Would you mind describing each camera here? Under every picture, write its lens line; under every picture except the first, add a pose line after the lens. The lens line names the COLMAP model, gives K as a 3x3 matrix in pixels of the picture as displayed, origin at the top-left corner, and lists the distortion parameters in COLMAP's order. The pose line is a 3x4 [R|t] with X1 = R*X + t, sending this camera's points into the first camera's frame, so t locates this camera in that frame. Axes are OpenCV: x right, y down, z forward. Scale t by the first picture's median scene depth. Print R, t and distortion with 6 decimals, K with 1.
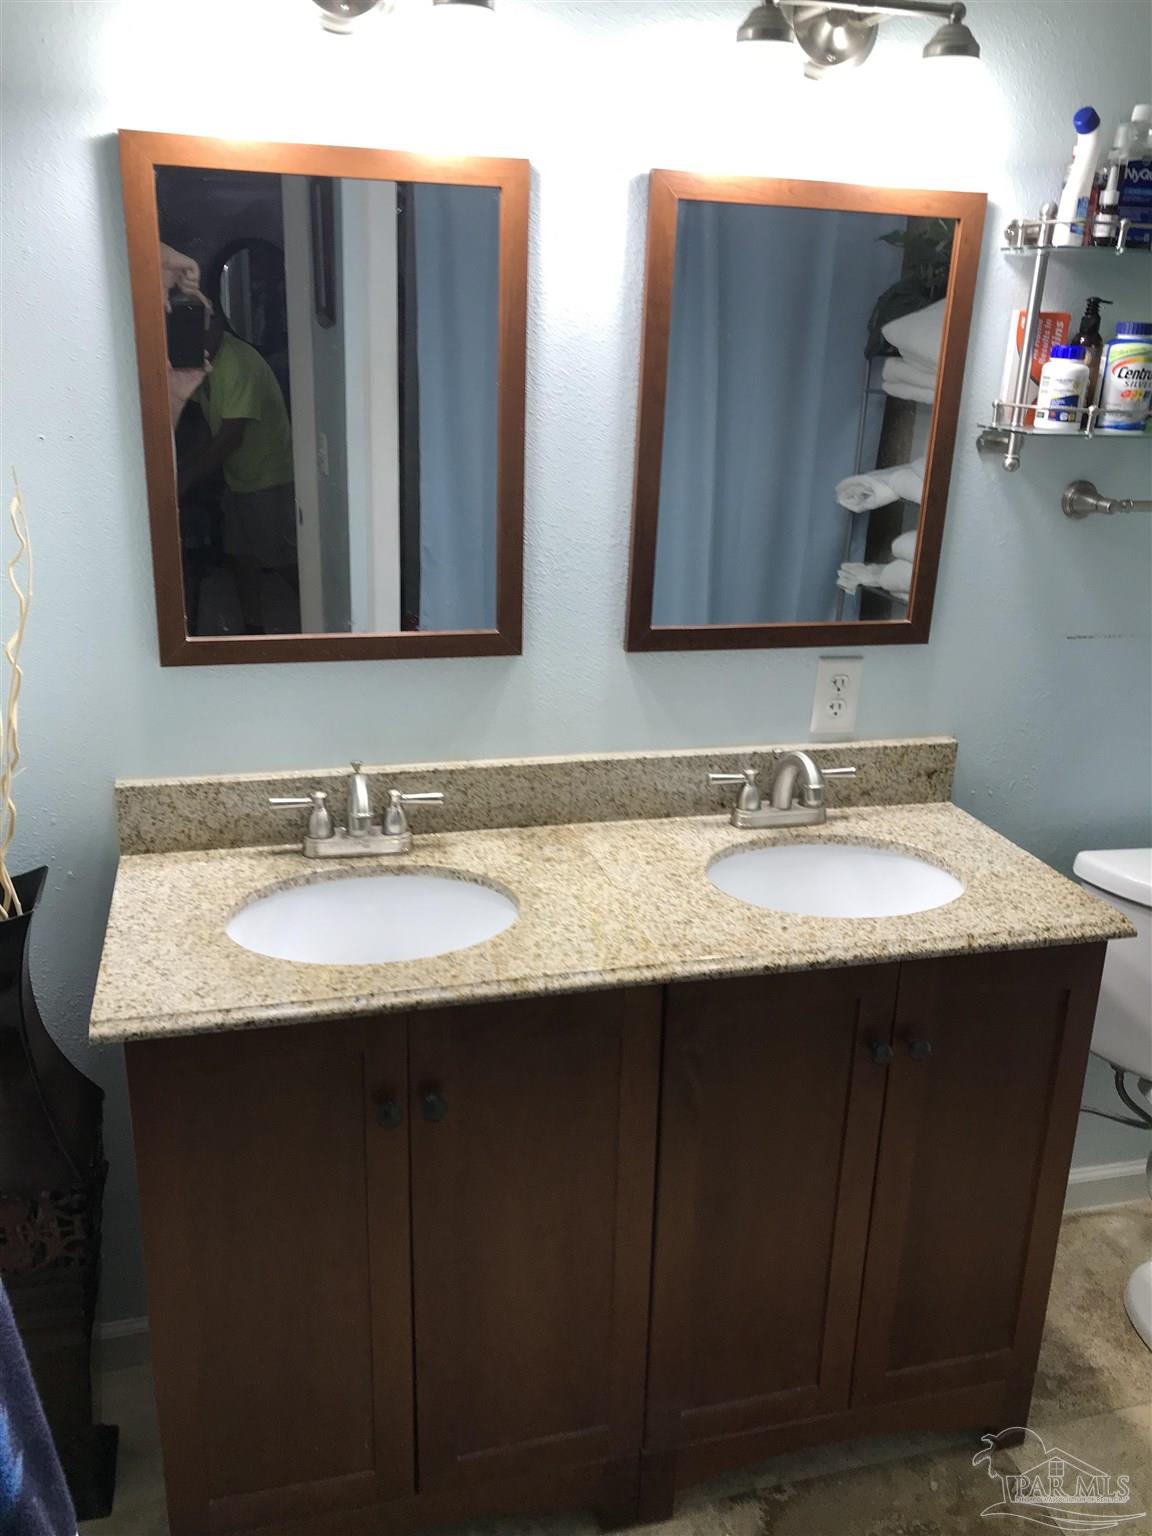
lens RADIAL K [[1273.0, 0, 572.4], [0, 1273.0, 758.2], [0, 0, 1]] dist [0.043089, -0.026611]
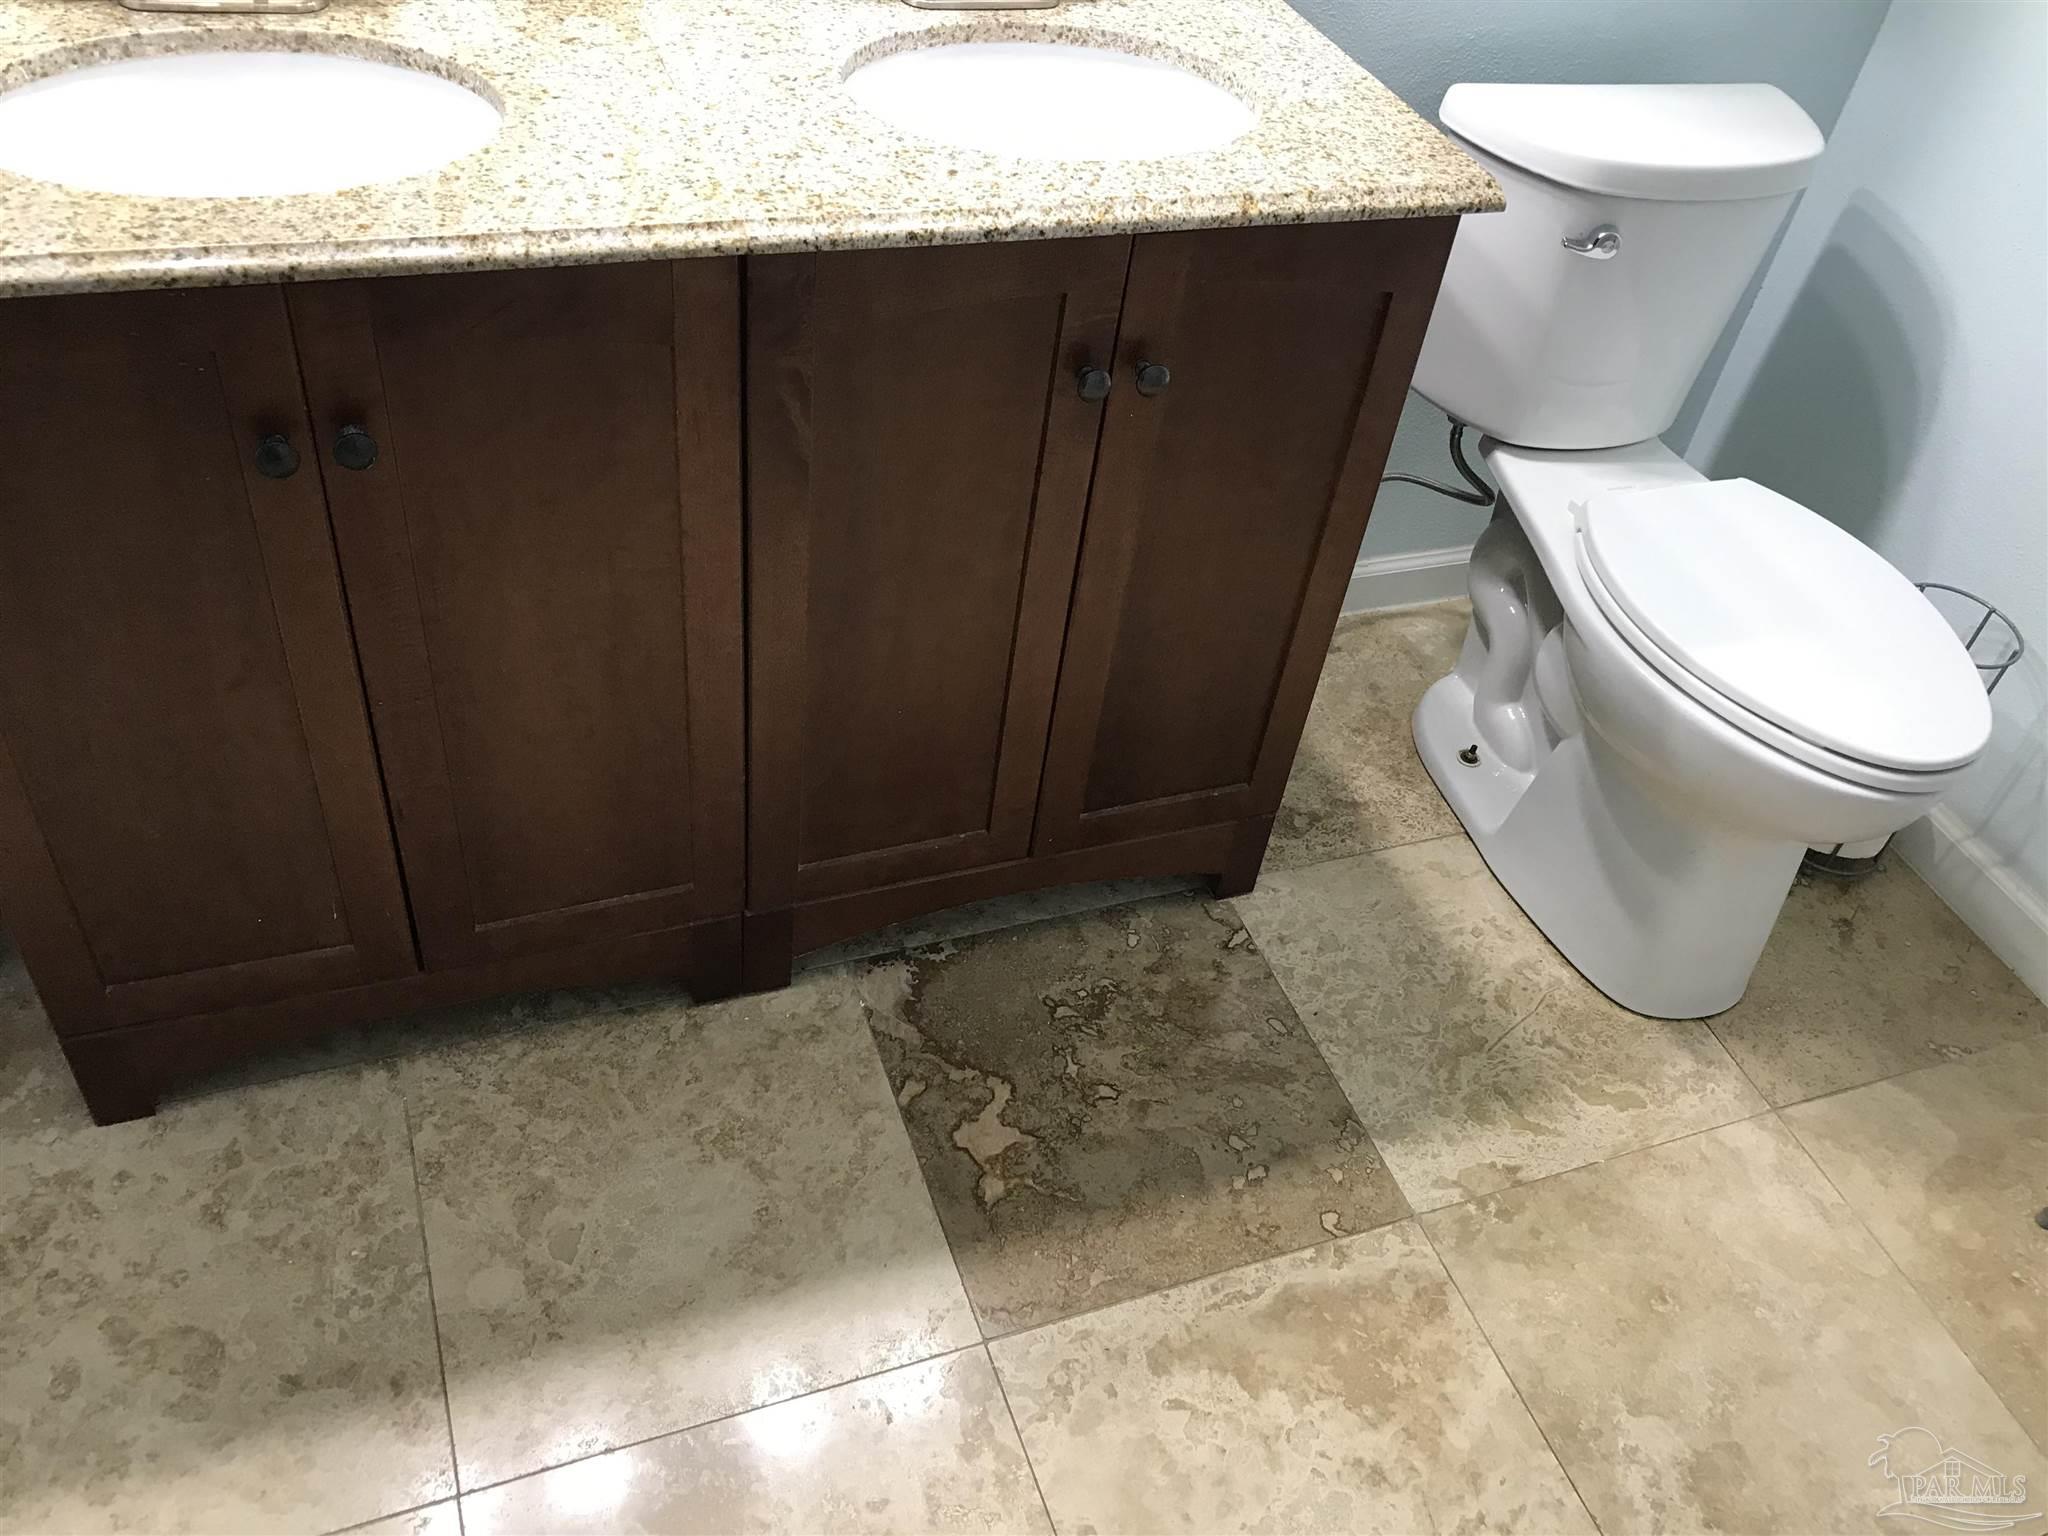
lens RADIAL K [[1697.4, 0, 1009.4], [0, 1697.4, 767.3], [0, 0, 1]] dist [0.043089, -0.026611]
pose [[0.992575, -0.001593, 0.121624, 0.087169], [-0.049798, 0.906951, 0.418282, 0.045232], [-0.110973, -0.421233, 0.900138, 0.135763]]
